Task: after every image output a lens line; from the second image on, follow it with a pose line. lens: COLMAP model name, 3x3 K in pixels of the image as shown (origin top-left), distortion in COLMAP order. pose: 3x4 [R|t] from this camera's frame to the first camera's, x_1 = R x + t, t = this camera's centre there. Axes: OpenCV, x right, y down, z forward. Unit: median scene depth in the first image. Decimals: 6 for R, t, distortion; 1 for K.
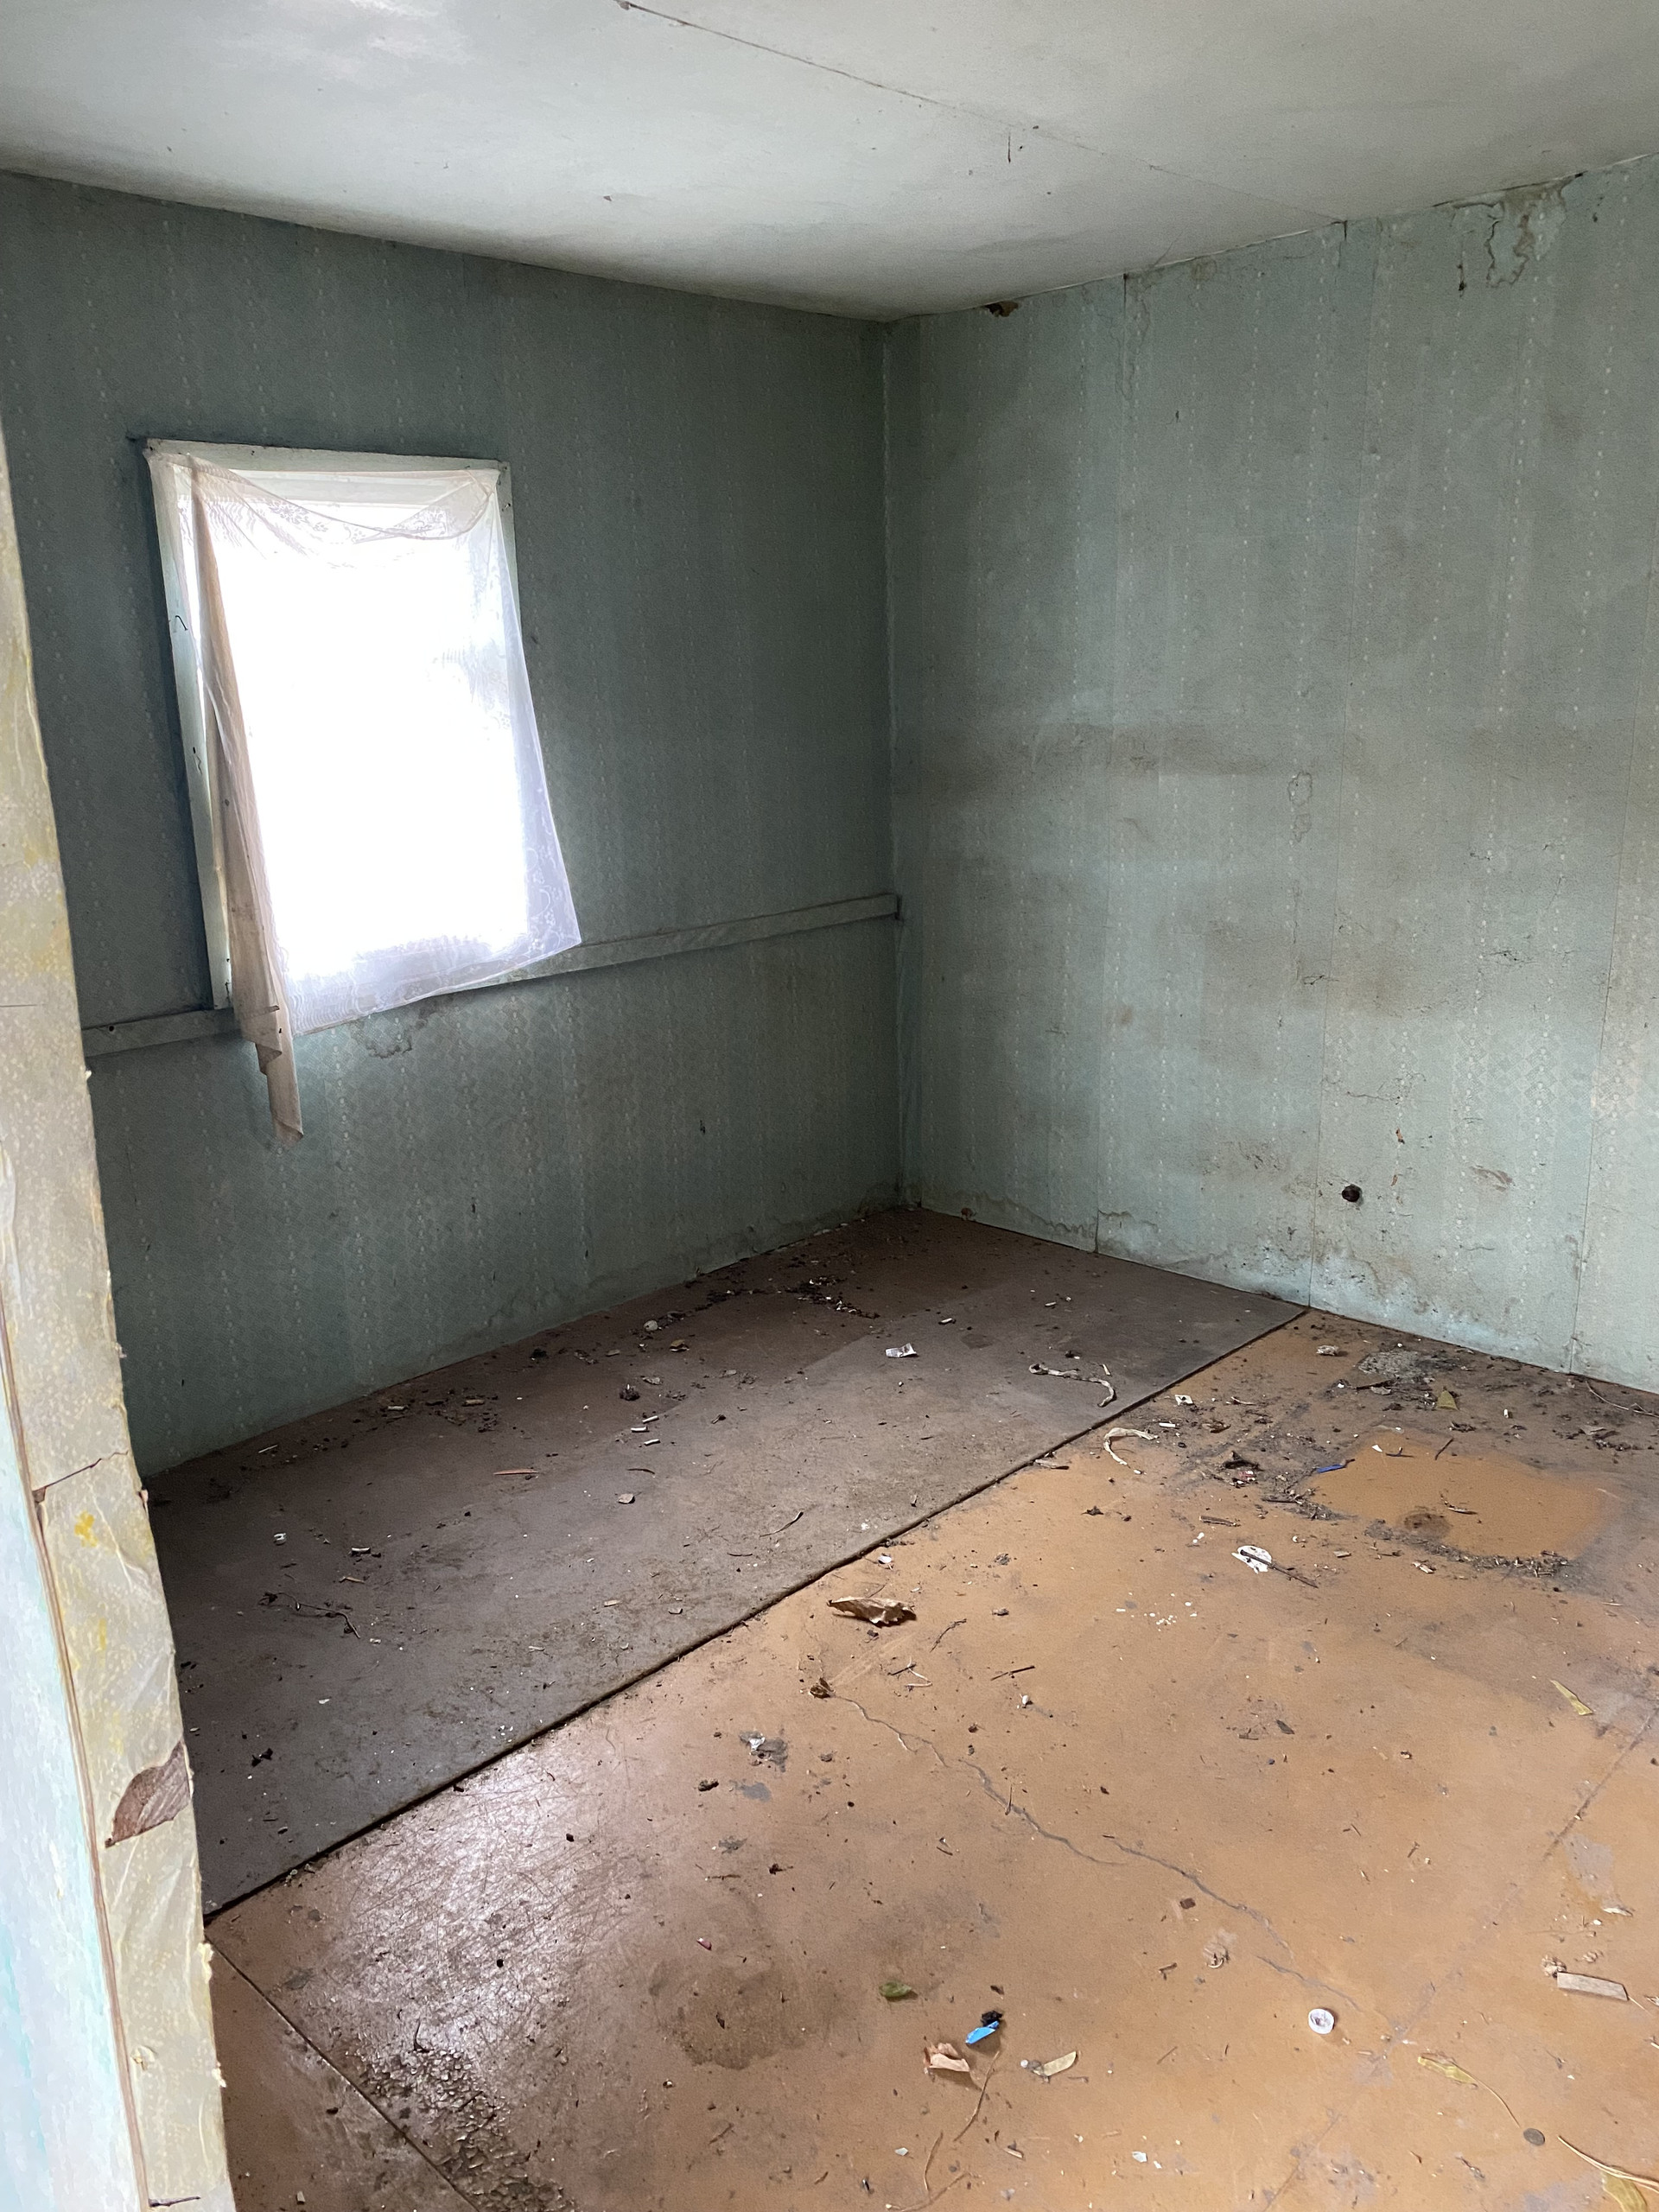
lens RADIAL K [[1668.5, 0, 825.3], [0, 1668.5, 1115.7], [0, 0, 1]] dist [0.016221, -0.021456]
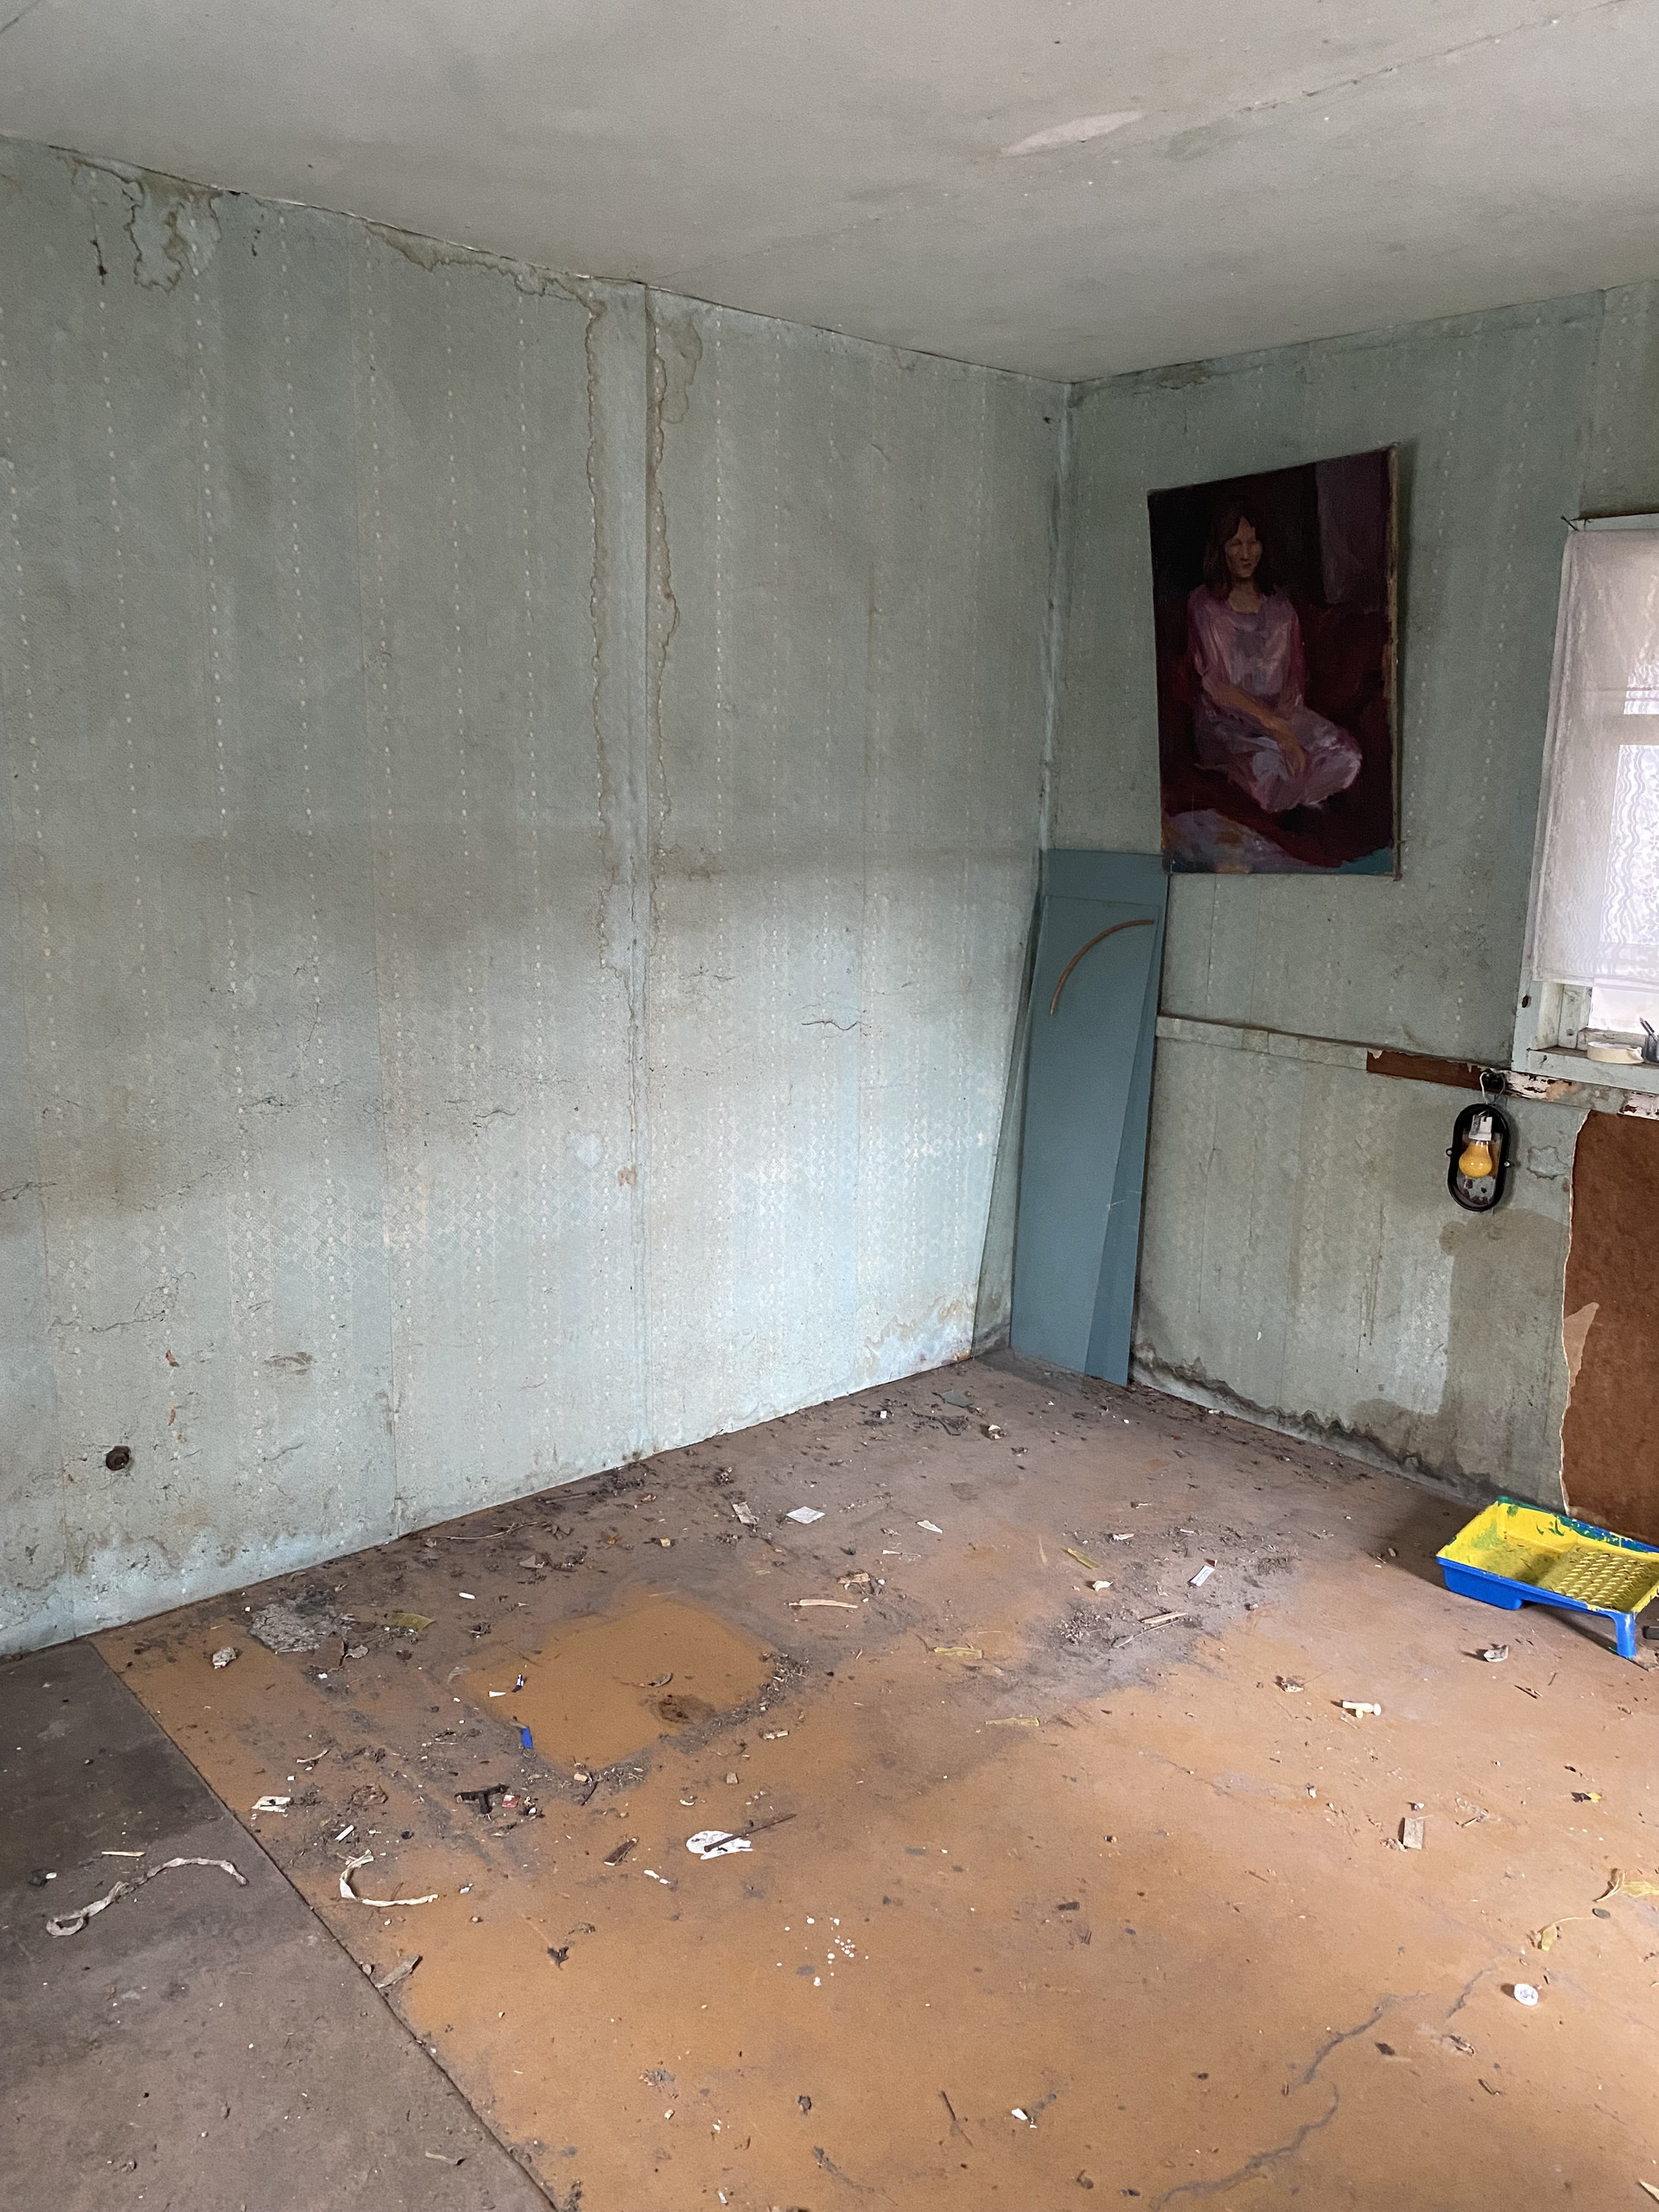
lens RADIAL K [[1668.5, 0, 824.7], [0, 1668.5, 1093.3], [0, 0, 1]] dist [0.016221, -0.021456]
pose [[0.084956, -0.165302, 0.982577, -0.392139], [0.227173, 0.963383, 0.142431, -0.157246], [-0.970142, 0.211114, 0.119398, 0.634979]]
